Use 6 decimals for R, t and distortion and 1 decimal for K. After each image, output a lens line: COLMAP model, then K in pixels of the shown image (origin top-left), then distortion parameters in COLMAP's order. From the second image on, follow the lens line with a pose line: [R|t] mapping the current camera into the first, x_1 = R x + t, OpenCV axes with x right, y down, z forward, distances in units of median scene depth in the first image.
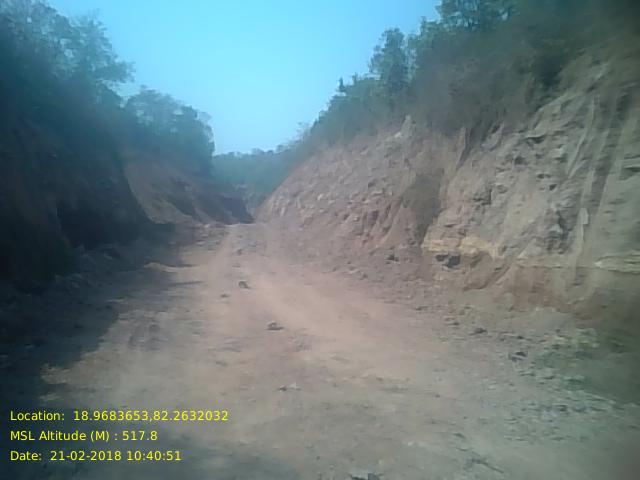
lens RADIAL K [[527.0, 0, 295.6], [0, 527.0, 239.9], [0, 0, 1]] dist [0.046471, -0.084273]
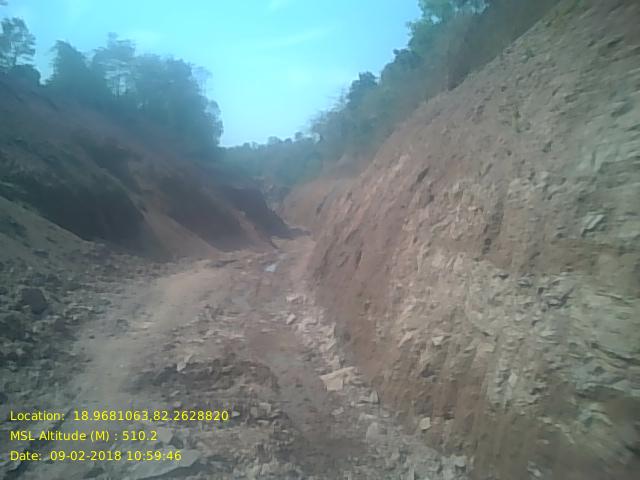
lens RADIAL K [[517.5, 0, 320.0], [0, 517.5, 240.0], [0, 0, 1]] dist [0.051075, -0.137190]
pose [[0.998908, -0.045558, 0.010355, -0.100627], [0.045380, 0.998828, 0.016858, -0.059913], [-0.011110, -0.016369, 0.999804, 0.918425]]
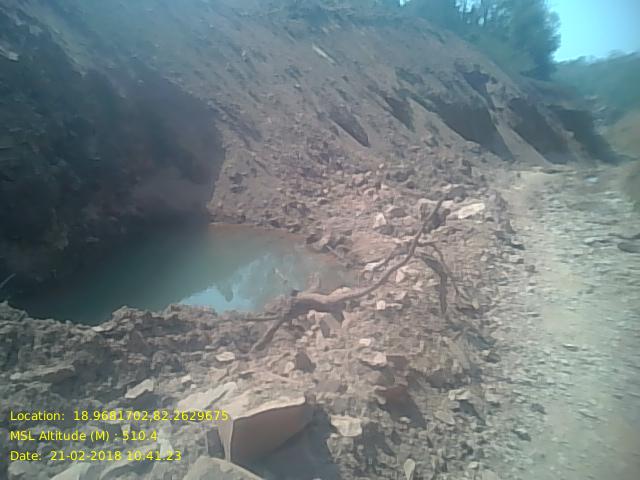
lens RADIAL K [[514.6, 0, 327.0], [0, 514.6, 262.7], [0, 0, 1]] dist [-0.003216, -0.066705]
pose [[0.849333, 0.157132, -0.503927, -0.090415], [-0.050818, 0.974572, 0.218236, -0.045793], [0.525405, -0.159746, 0.835722, 0.715175]]
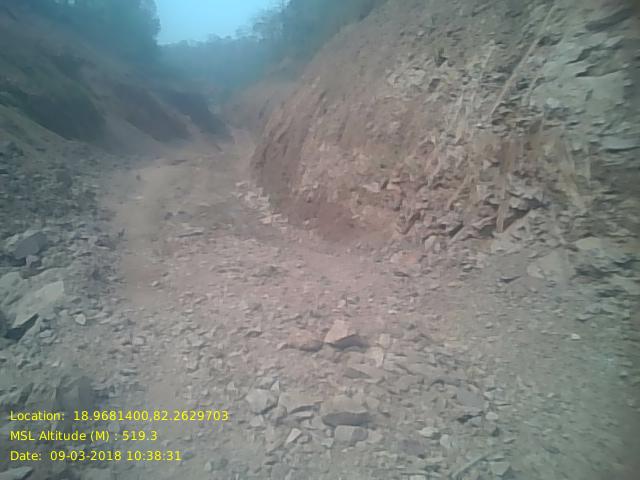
lens RADIAL K [[516.0, 0, 307.5], [0, 516.0, 240.4], [0, 0, 1]] dist [0.064806, -0.145903]
pose [[0.994641, -0.060720, 0.083684, -0.098714], [0.042893, 0.978779, 0.200380, -0.057313], [-0.094075, -0.195716, 0.976138, 0.805410]]
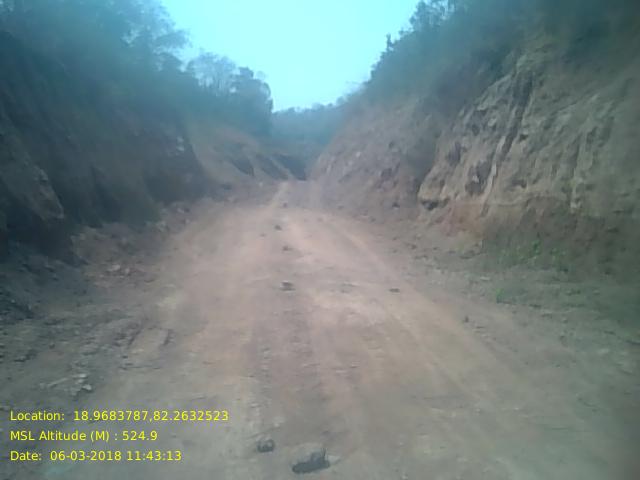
lens RADIAL K [[529.1, 0, 299.3], [0, 529.1, 240.5], [0, 0, 1]] dist [0.075040, 0.002526]
pose [[0.993048, -0.023038, -0.115435, 0.033335], [0.032729, 0.996030, 0.082777, 0.002074], [0.113070, -0.085980, 0.989860, -0.103429]]
